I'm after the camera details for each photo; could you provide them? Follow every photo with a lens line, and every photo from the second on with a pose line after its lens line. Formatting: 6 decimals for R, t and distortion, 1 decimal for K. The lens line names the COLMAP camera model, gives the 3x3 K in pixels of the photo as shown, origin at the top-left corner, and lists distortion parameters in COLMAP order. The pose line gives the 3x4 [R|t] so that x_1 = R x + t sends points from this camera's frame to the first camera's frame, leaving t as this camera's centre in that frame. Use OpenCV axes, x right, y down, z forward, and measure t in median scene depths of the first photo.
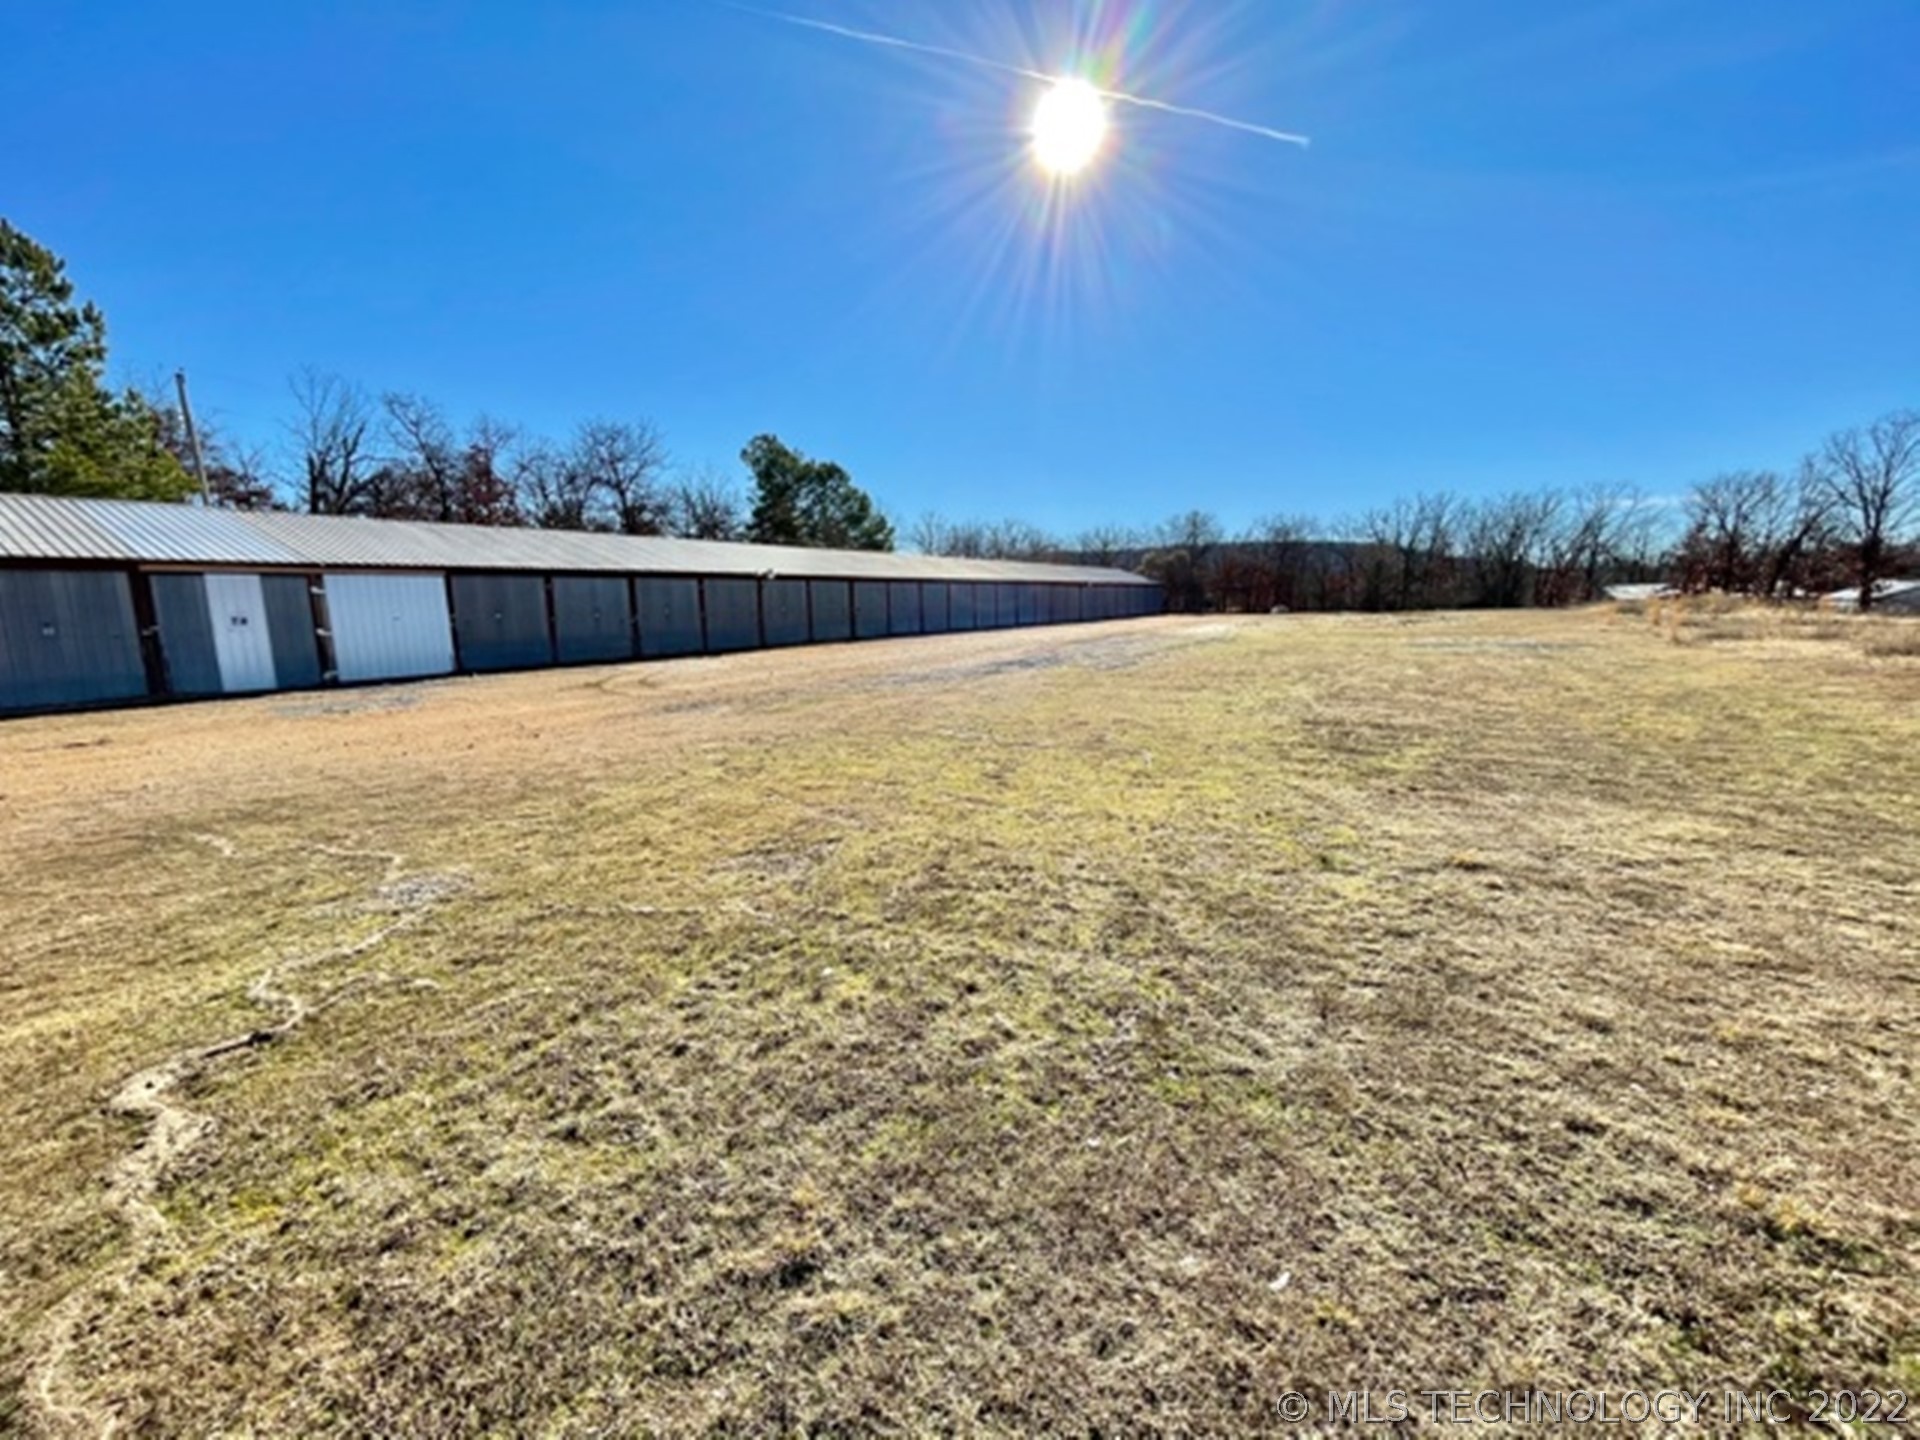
lens RADIAL K [[771.4, 0, 944.5], [0, 771.4, 725.7], [0, 0, 1]] dist [-0.006085, 0.000556]
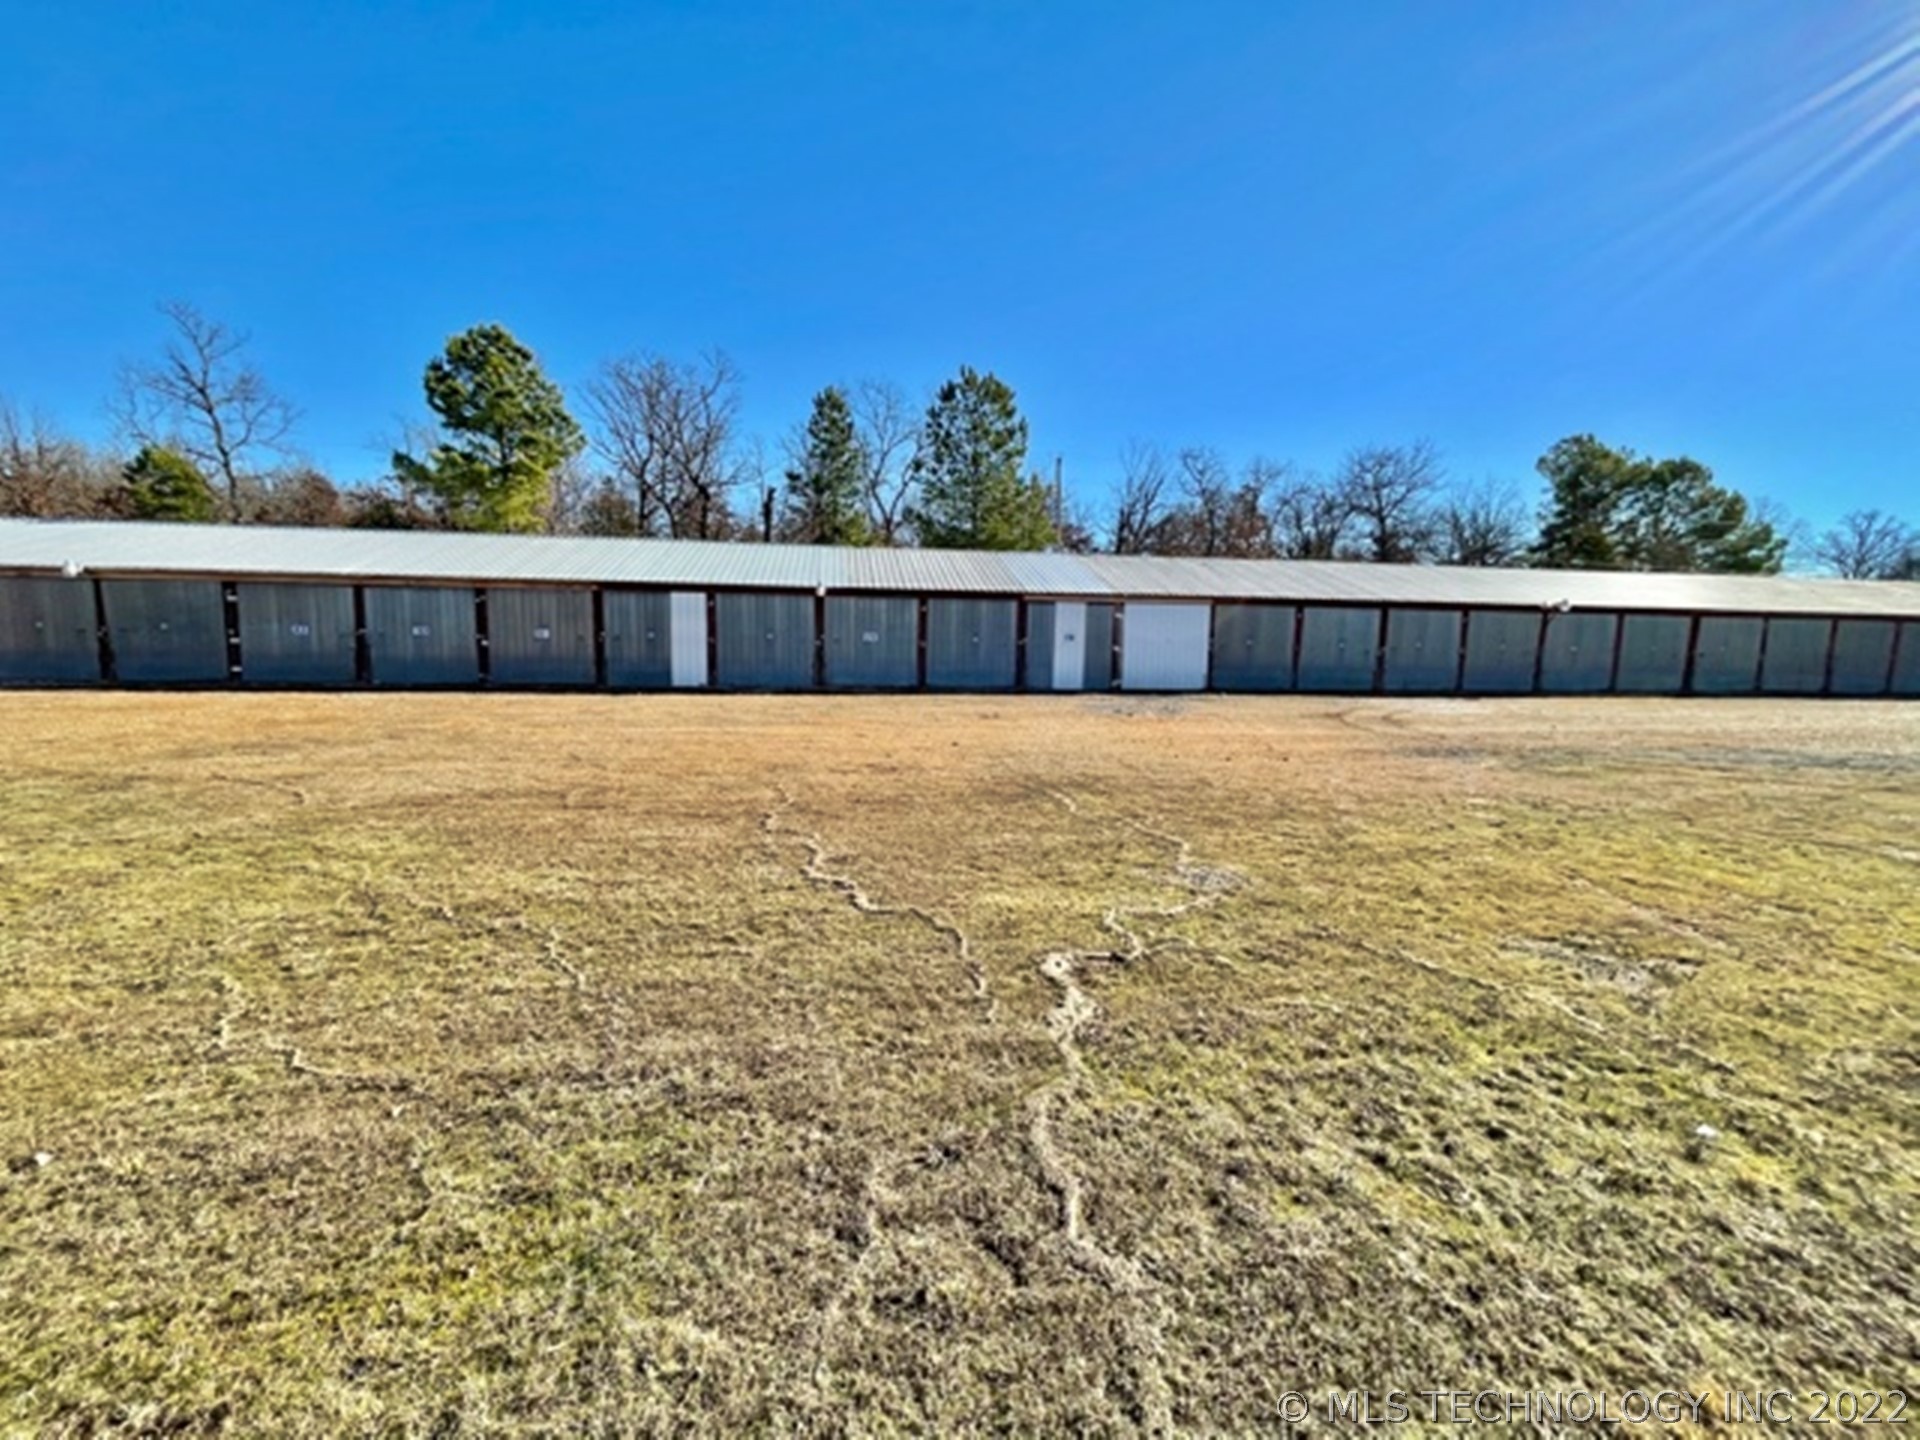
lens RADIAL K [[771.4, 0, 942.0], [0, 771.4, 720.1], [0, 0, 1]] dist [-0.006085, 0.000556]
pose [[0.640060, 0.121046, -0.758730, -0.070192], [-0.152657, 0.987859, 0.028820, 0.004239], [0.753007, 0.097379, 0.650767, -0.076828]]
